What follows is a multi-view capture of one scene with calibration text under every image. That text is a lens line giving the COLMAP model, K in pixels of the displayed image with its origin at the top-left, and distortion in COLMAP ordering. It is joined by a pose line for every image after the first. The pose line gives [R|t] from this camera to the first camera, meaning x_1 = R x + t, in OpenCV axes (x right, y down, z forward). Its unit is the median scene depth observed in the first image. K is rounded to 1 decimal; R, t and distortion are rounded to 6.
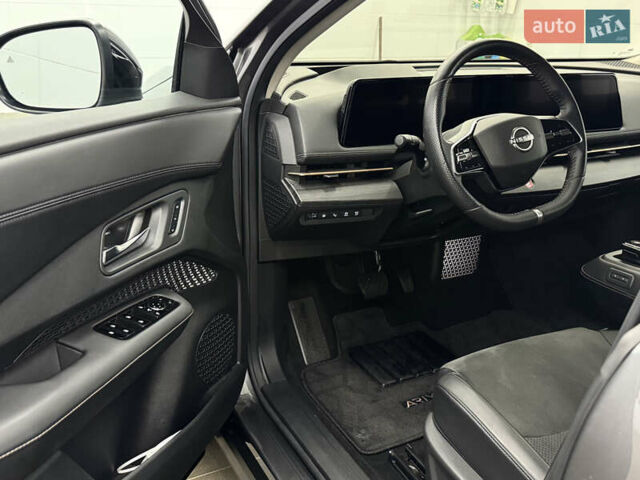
lens RADIAL K [[514.9, 0, 315.3], [0, 514.9, 237.5], [0, 0, 1]] dist [0.073584, -0.054983]
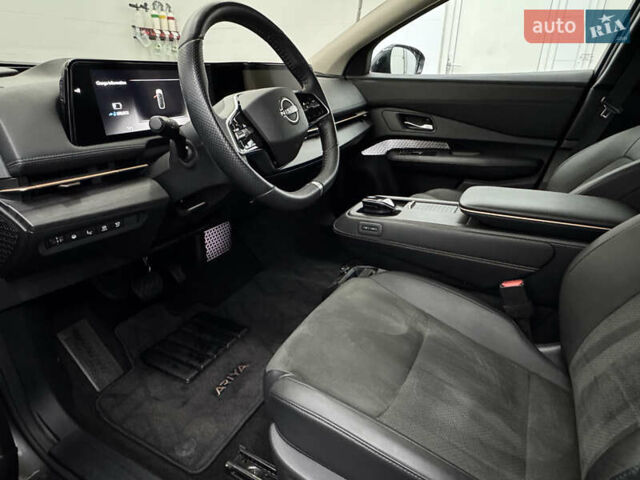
lens RADIAL K [[404.7, 0, 320.2], [0, 404.7, 243.6], [0, 0, 1]] dist [-0.007928, 0.006370]
pose [[0.822682, -0.246558, 0.512253, 0.007382], [0.215781, 0.969055, 0.119880, -0.024009], [-0.525959, 0.011912, 0.850427, 0.270625]]
